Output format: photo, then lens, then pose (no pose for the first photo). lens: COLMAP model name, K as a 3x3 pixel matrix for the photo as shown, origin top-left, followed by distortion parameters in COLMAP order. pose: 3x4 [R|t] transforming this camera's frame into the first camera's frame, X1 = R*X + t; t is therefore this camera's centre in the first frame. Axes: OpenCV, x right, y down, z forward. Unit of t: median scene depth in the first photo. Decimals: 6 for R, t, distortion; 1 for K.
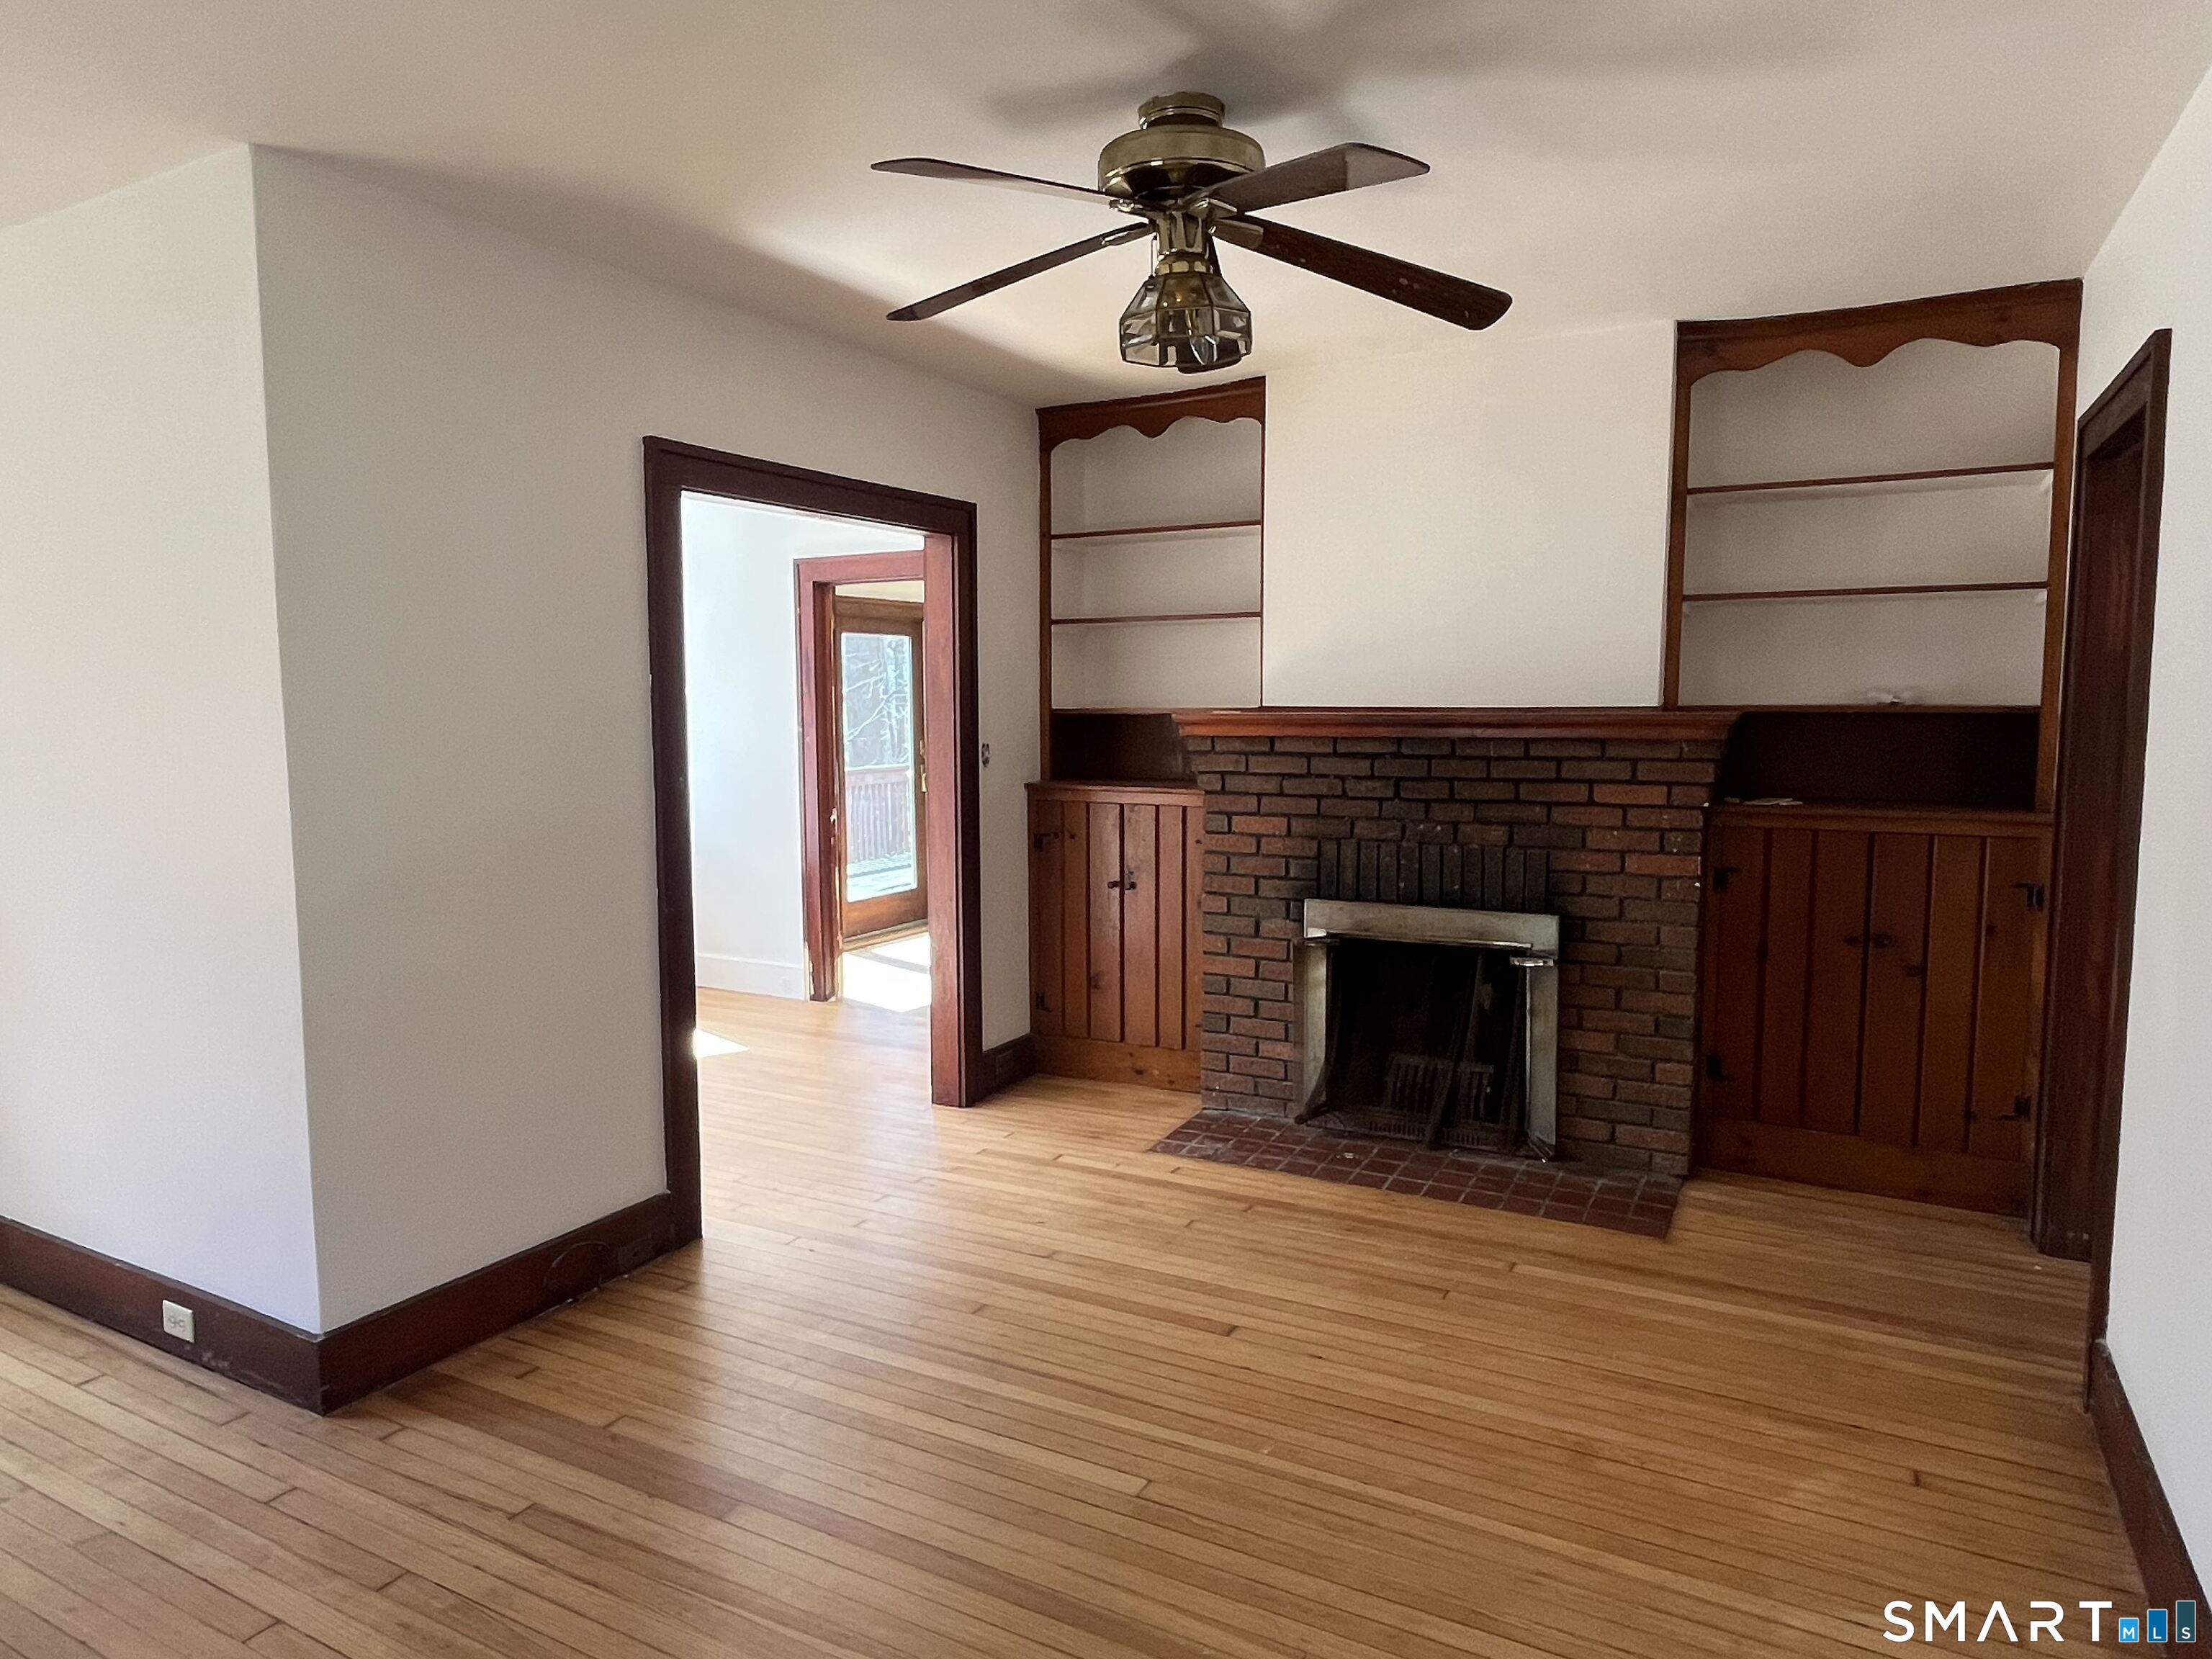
lens RADIAL K [[1369.3, 0, 1098.3], [0, 1369.3, 832.7], [0, 0, 1]] dist [-0.001251, -0.001613]
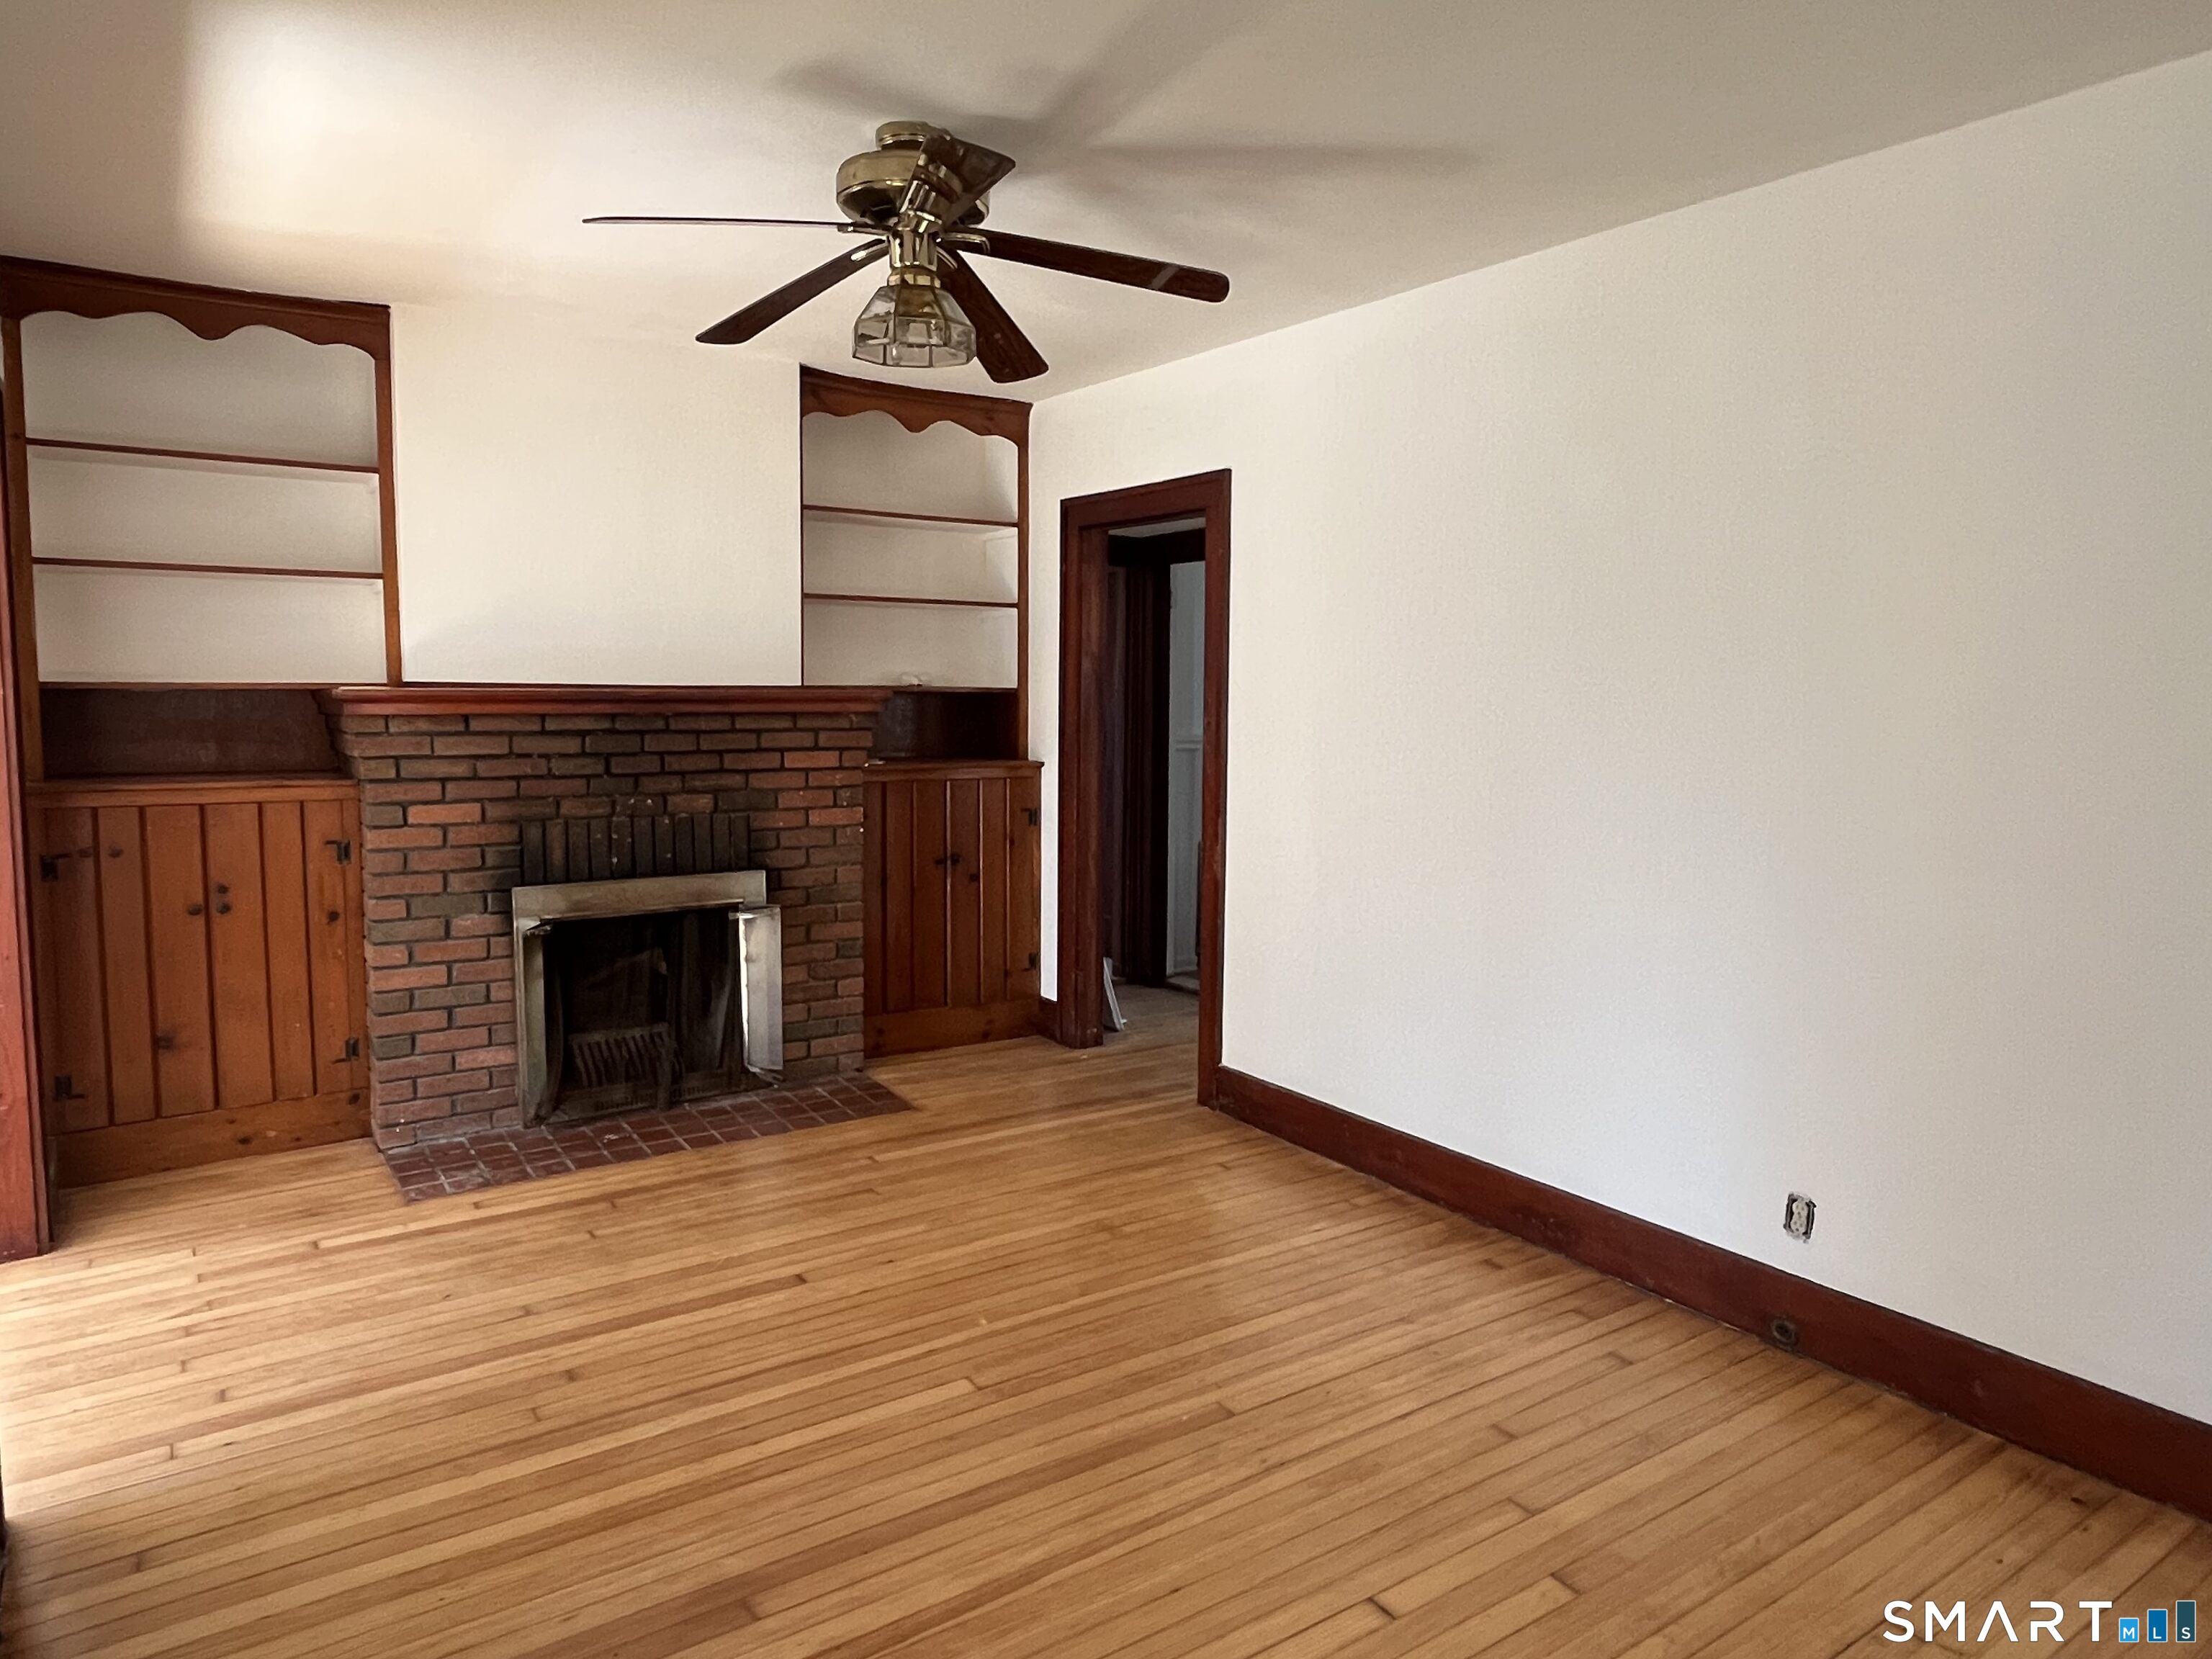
lens RADIAL K [[1369.3, 0, 1095.9], [0, 1369.3, 820.7], [0, 0, 1]] dist [-0.001251, -0.001613]
pose [[0.452842, -0.077467, 0.888219, -0.532622], [0.075136, 0.995990, 0.048559, -0.013771], [-0.888419, 0.044748, 0.456847, 0.232930]]
